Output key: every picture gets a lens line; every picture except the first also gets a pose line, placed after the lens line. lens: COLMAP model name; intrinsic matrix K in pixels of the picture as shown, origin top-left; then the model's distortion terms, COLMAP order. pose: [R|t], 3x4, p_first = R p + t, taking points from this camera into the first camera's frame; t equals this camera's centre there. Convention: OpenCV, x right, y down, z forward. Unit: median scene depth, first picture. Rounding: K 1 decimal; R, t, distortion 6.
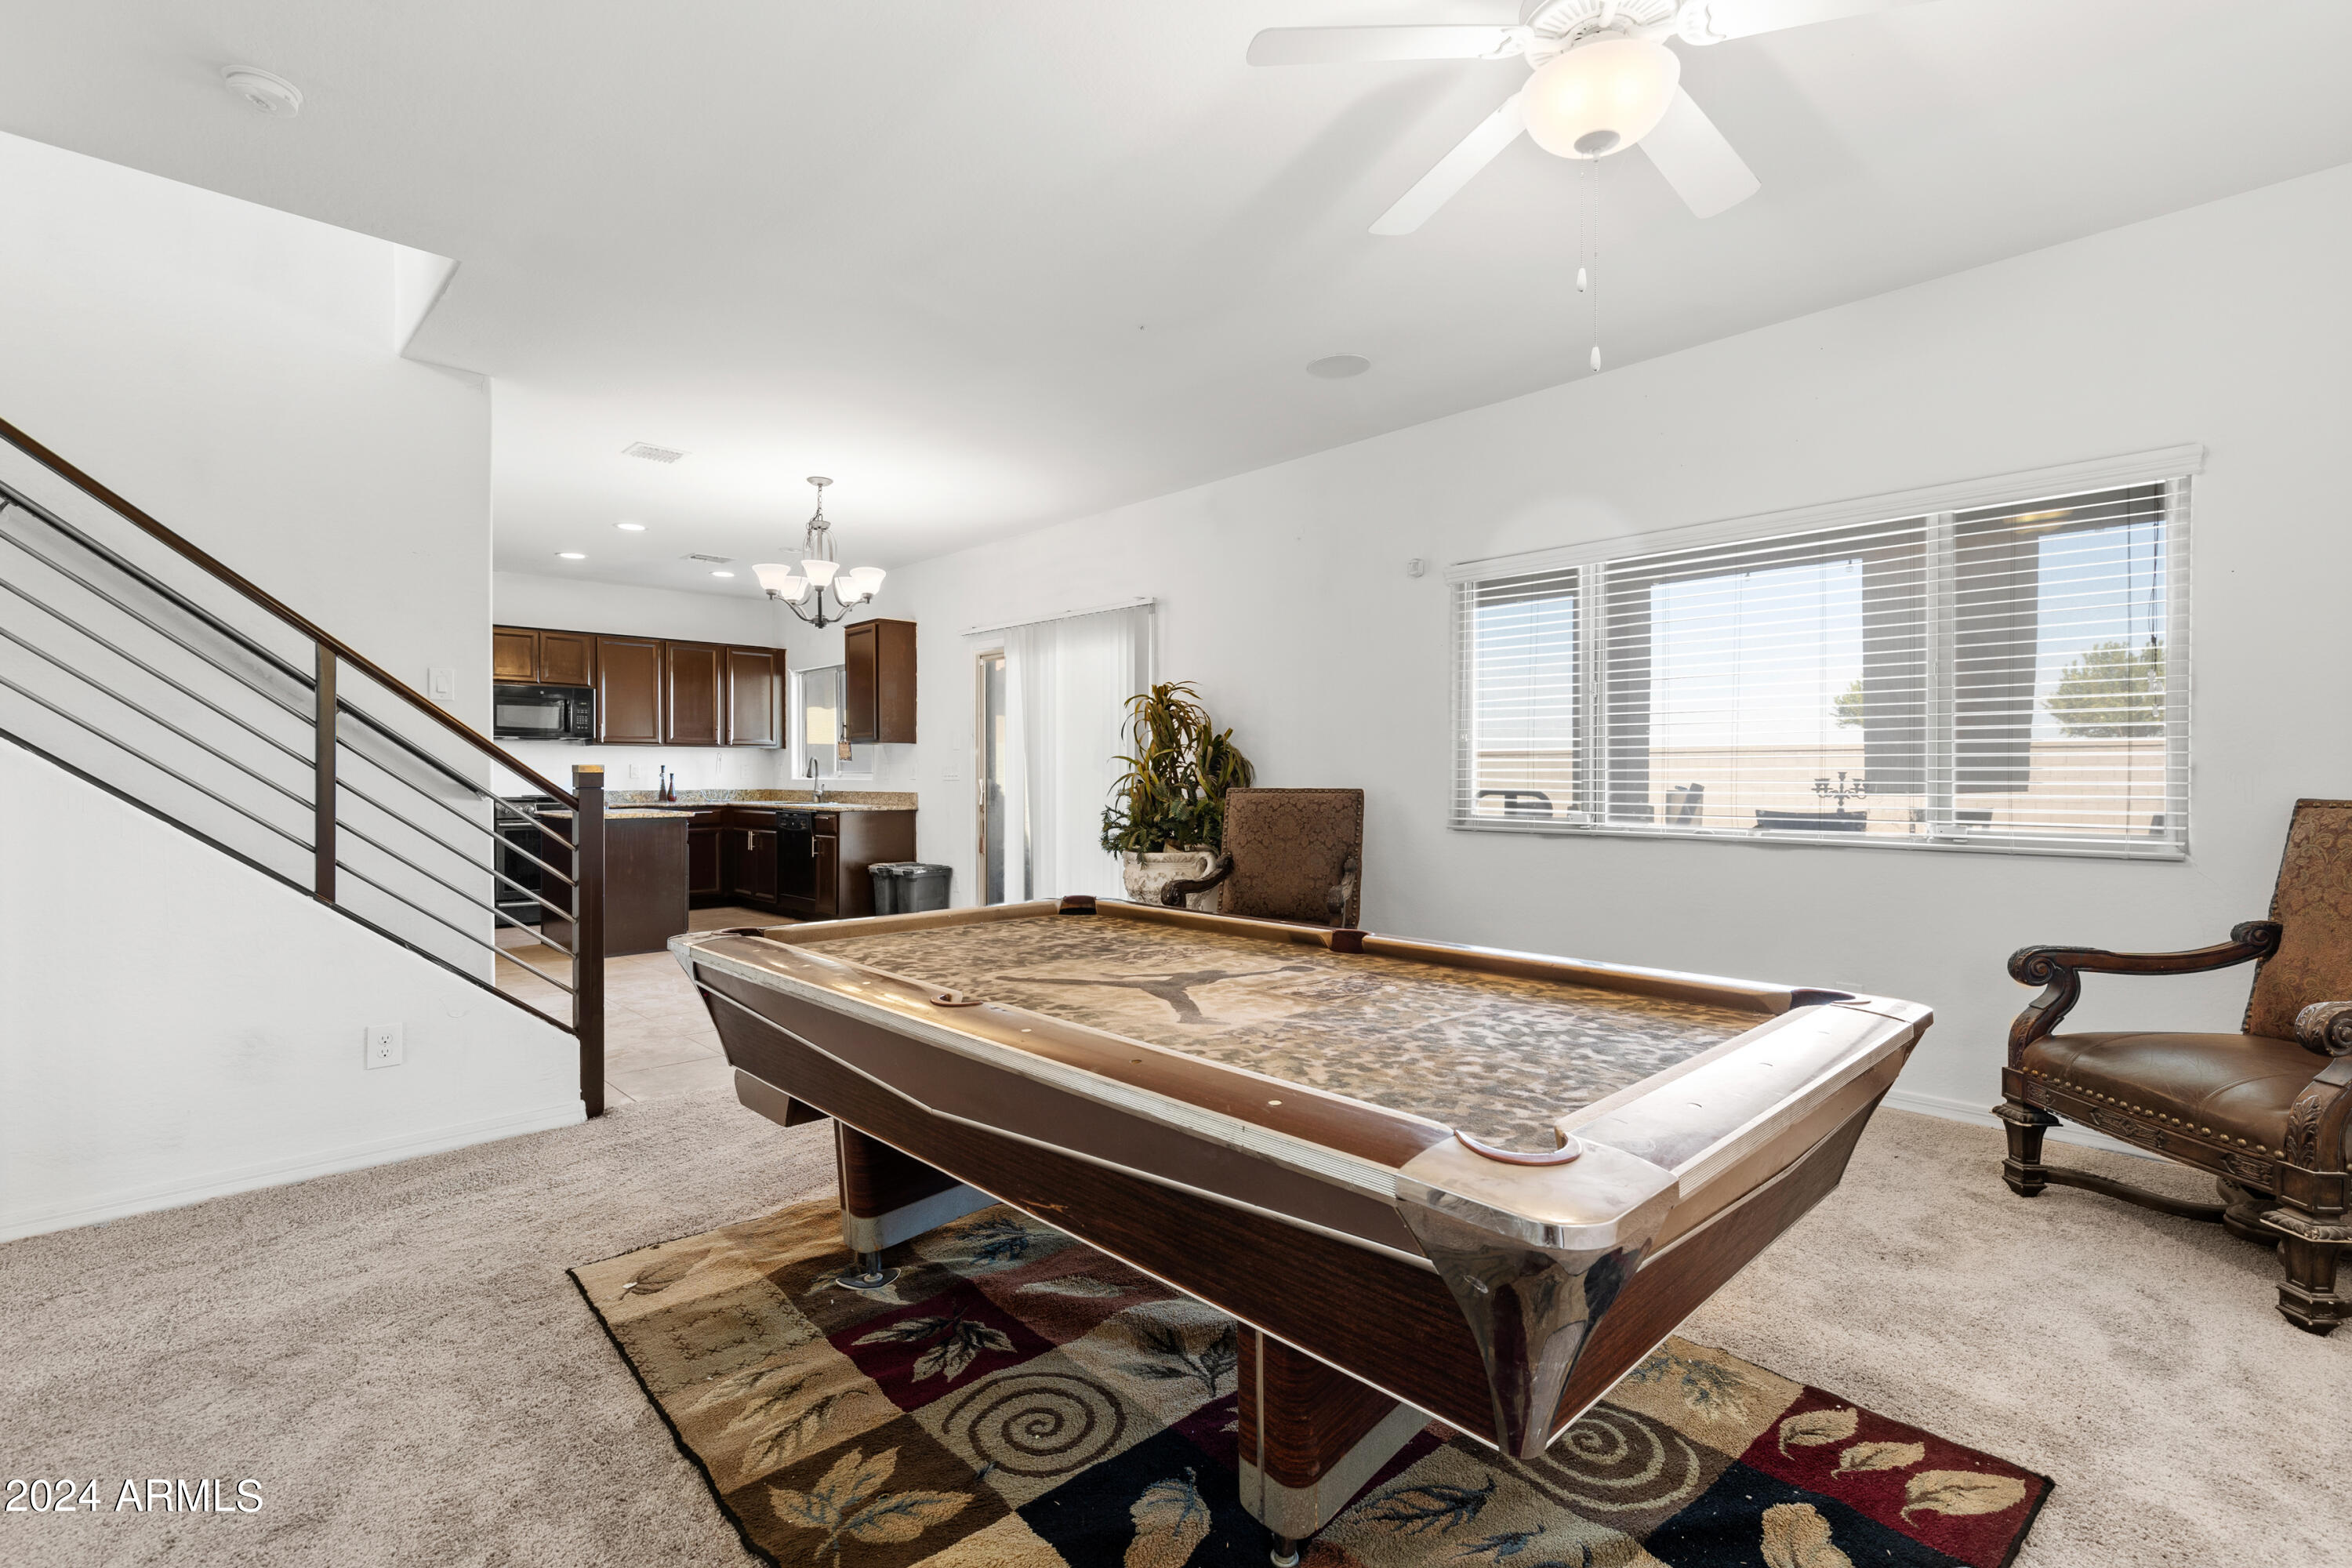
lens RADIAL K [[1083.1, 0, 1176.0], [0, 1083.1, 784.0], [0, 0, 1]] dist [0.034529, 0.000159]
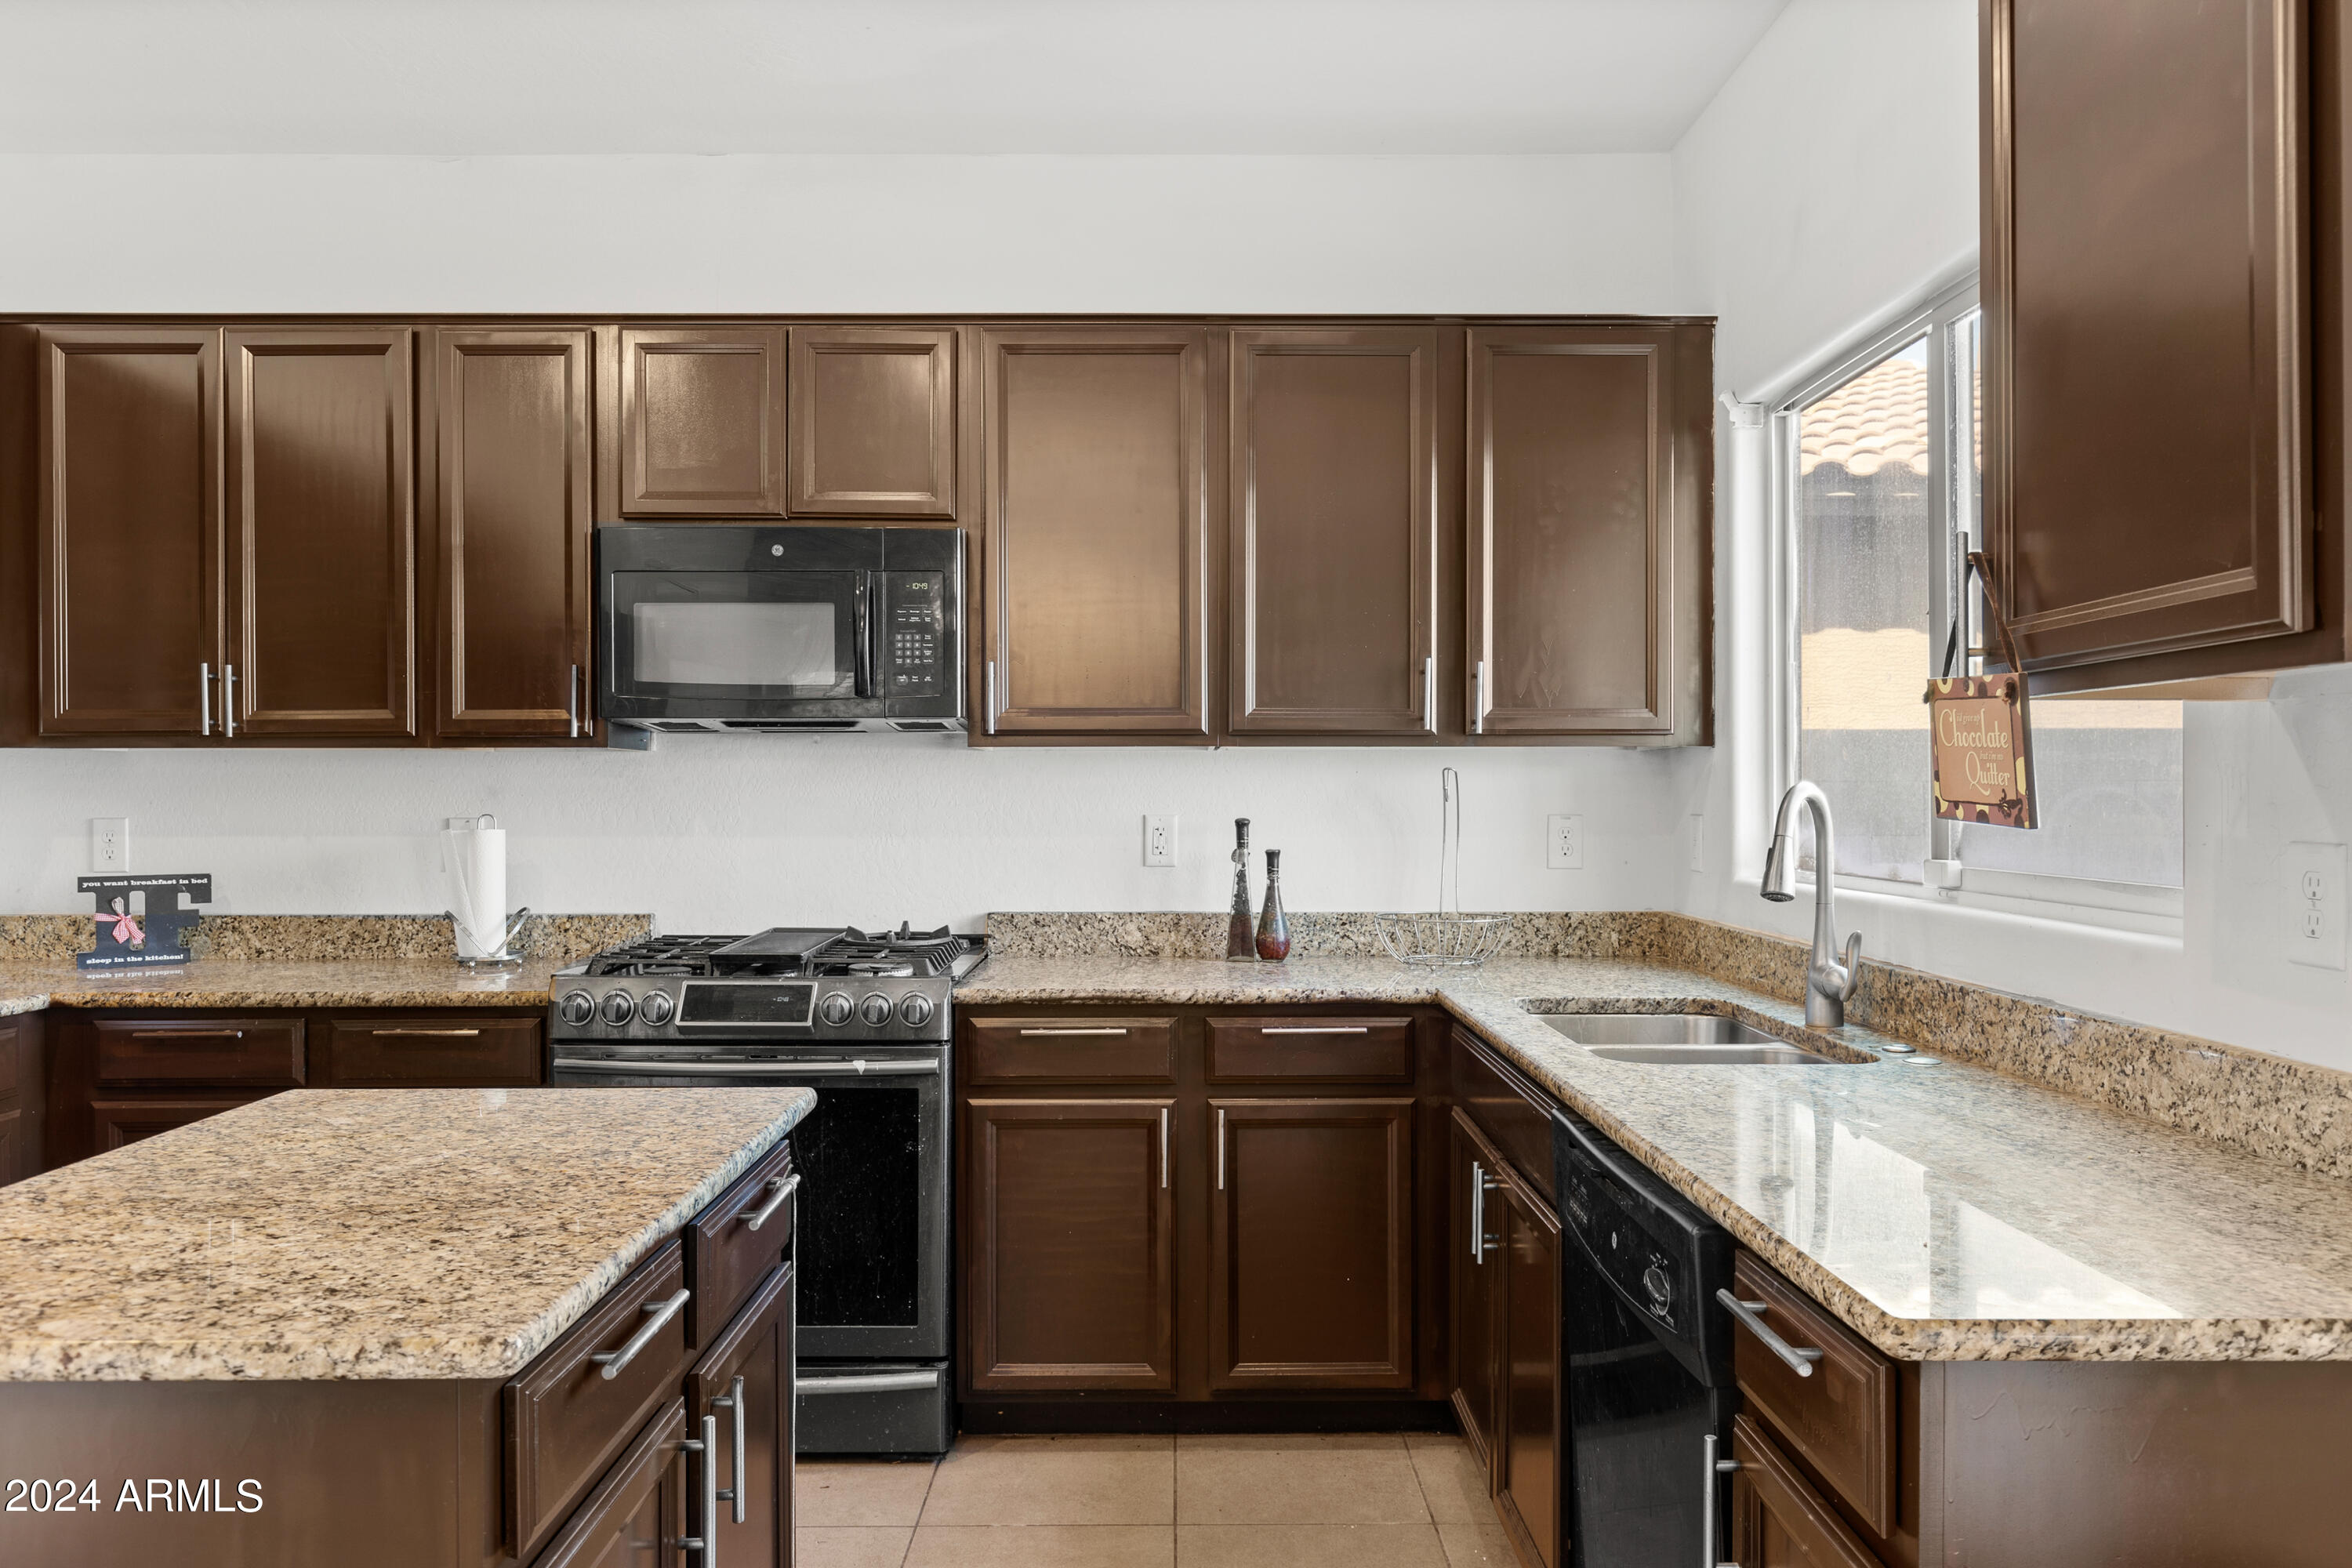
lens RADIAL K [[1569.6, 0, 1176.0], [0, 1569.6, 784.0], [0, 0, 1]] dist [0.002732, 0.000592]
pose [[0.719117, -0.006710, -0.694856, -0.219172], [-0.005742, 0.999862, -0.015597, -0.019534], [0.694865, 0.015206, 0.718979, 0.717864]]
